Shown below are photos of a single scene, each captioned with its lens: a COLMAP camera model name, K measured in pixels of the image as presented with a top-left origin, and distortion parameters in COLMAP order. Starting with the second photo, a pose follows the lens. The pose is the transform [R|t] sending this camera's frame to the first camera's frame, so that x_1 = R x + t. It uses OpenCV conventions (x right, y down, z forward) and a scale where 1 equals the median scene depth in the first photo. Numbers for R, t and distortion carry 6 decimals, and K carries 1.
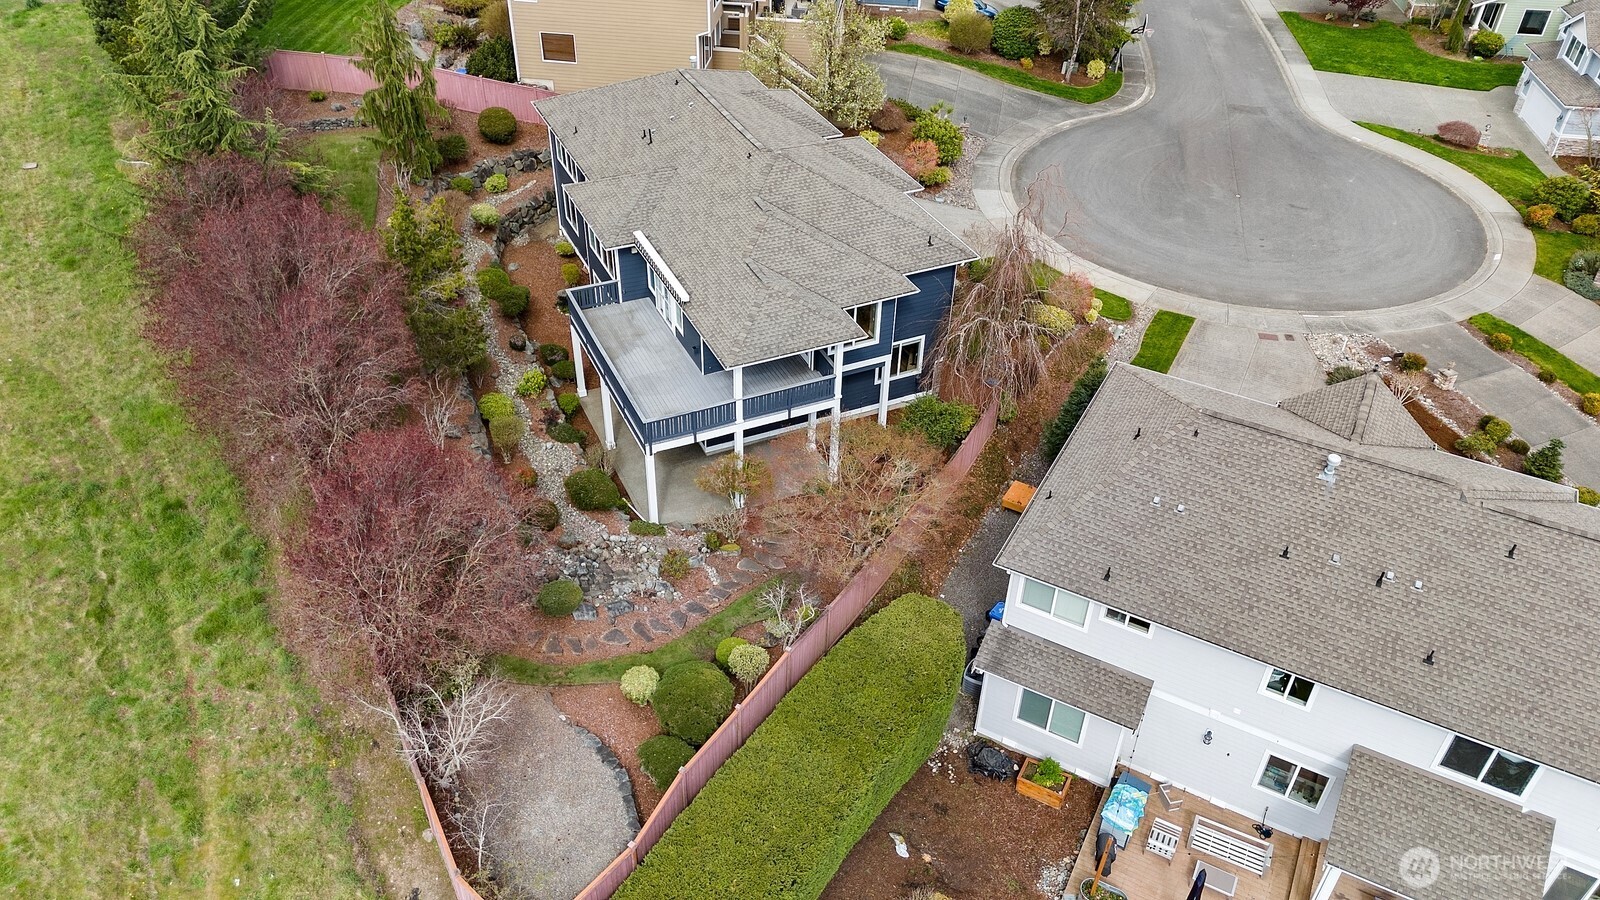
lens RADIAL K [[1162.6, 0, 800.0], [0, 1162.6, 450.0], [0, 0, 1]] dist [0.076387, -0.083977]
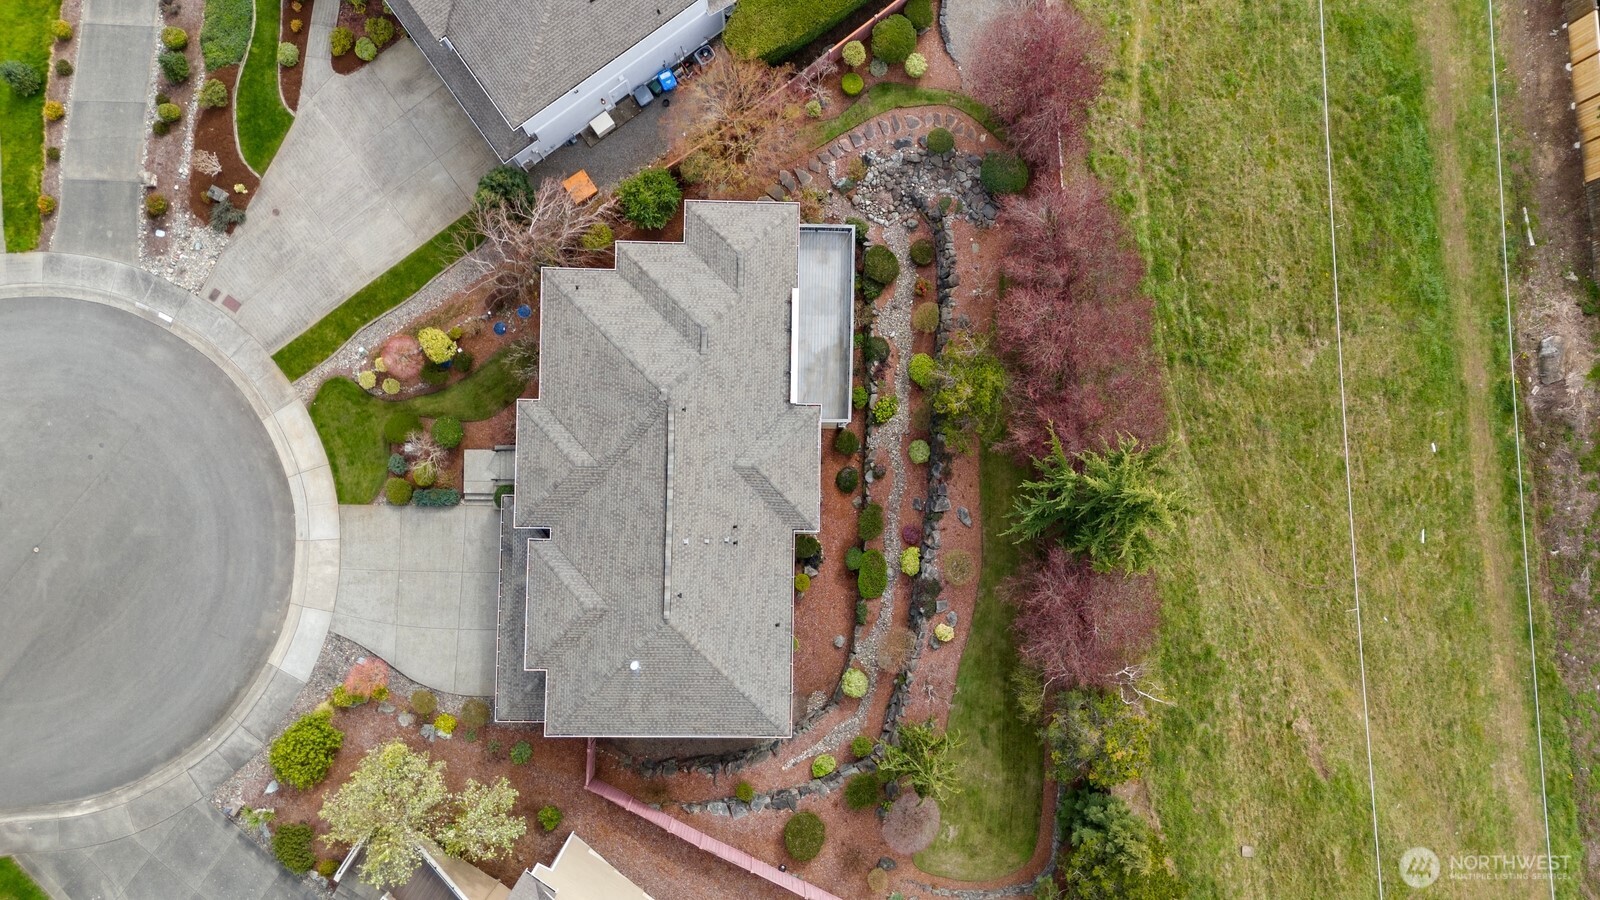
lens RADIAL K [[1162.6, 0, 800.0], [0, 1162.6, 450.0], [0, 0, 1]] dist [0.076387, -0.083977]
pose [[-0.899843, -0.435579, -0.023506, -0.114369], [0.234533, -0.528540, 0.815868, -0.966614], [-0.367799, 0.728640, 0.577761, 0.278105]]
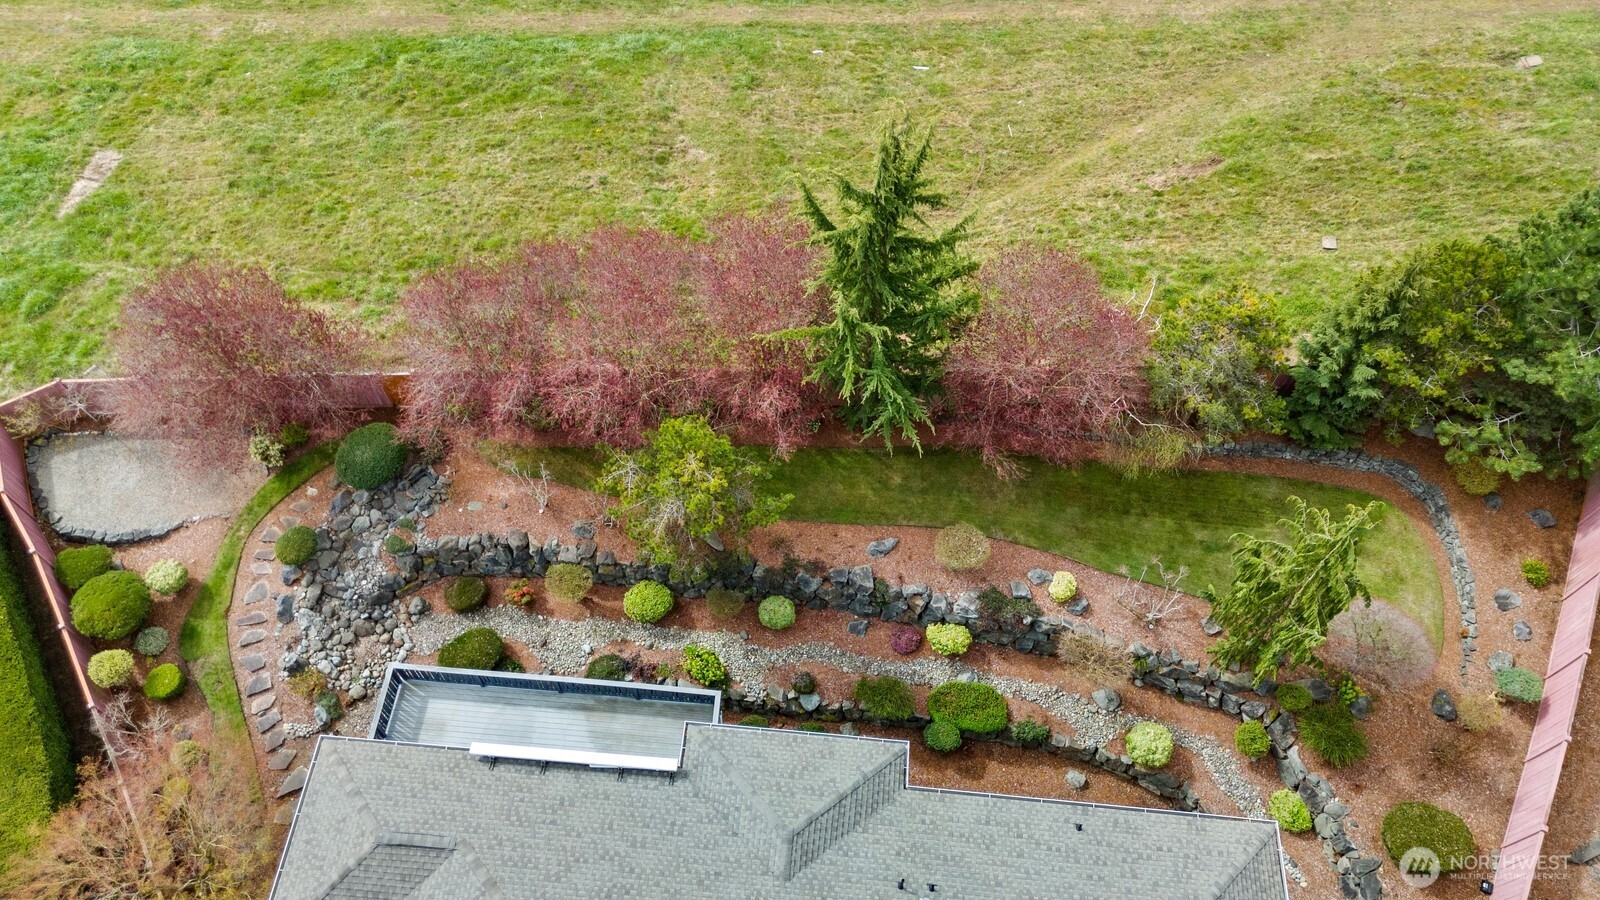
lens RADIAL K [[1162.6, 0, 800.0], [0, 1162.6, 450.0], [0, 0, 1]] dist [0.076387, -0.083977]
pose [[-0.492976, 0.730268, -0.472952, 0.006627], [-0.550932, 0.158712, 0.819320, -0.652800], [0.673386, 0.664469, 0.324087, 0.579198]]
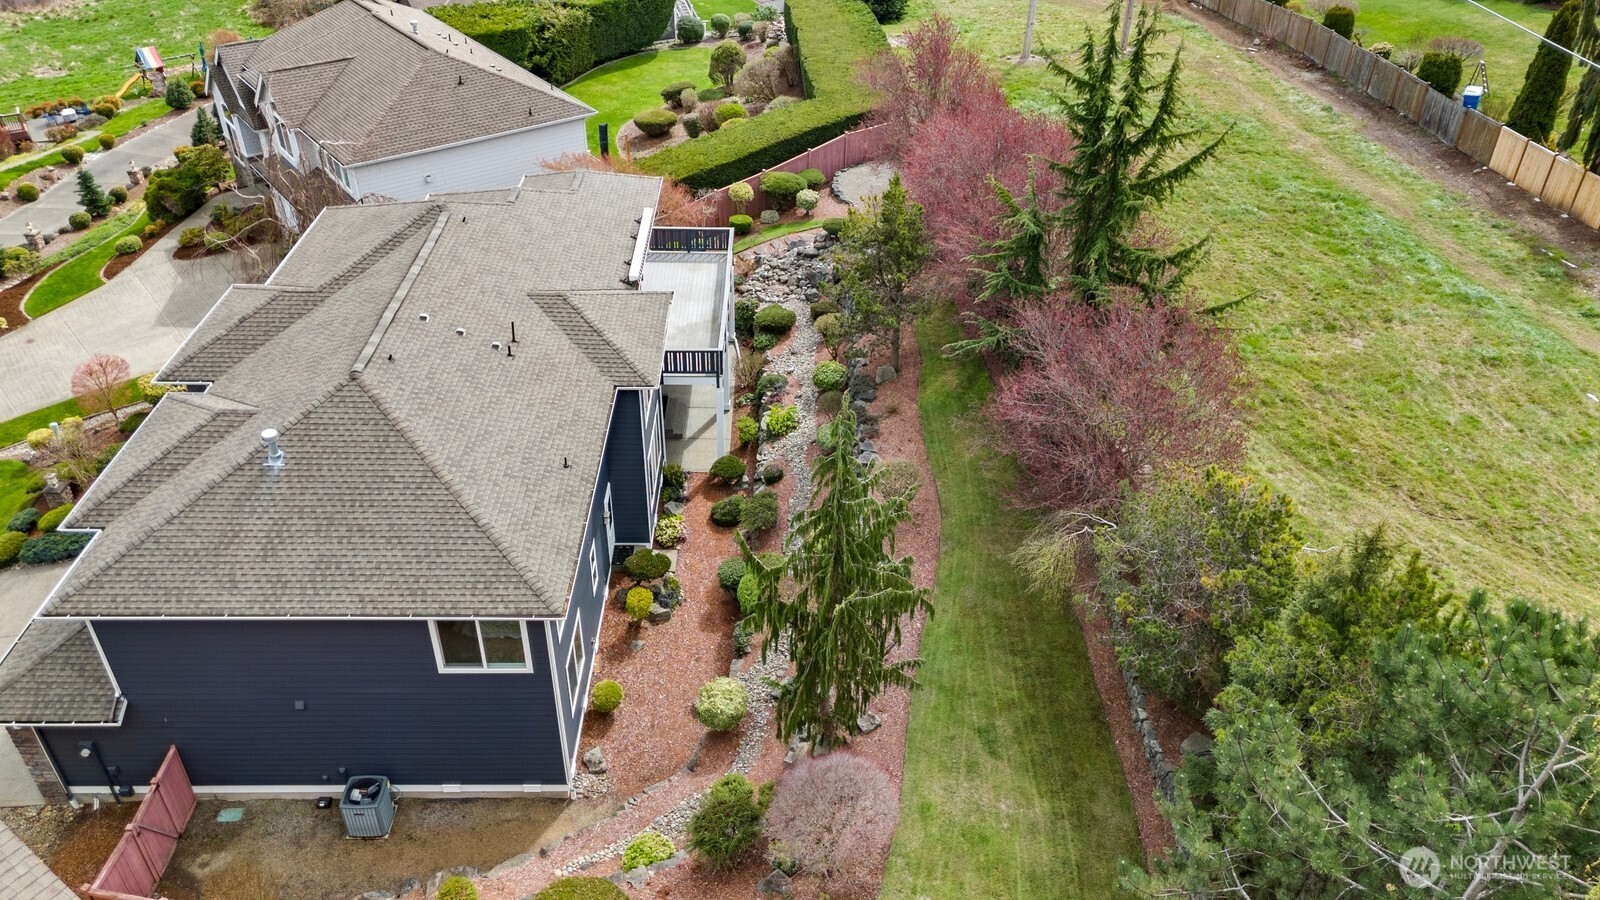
lens RADIAL K [[1162.6, 0, 800.0], [0, 1162.6, 450.0], [0, 0, 1]] dist [0.076387, -0.083977]
pose [[-0.911057, -0.264072, 0.316608, -0.448156], [0.229451, 0.313255, 0.921533, -0.725739], [-0.342530, 0.912216, -0.224801, 1.029517]]
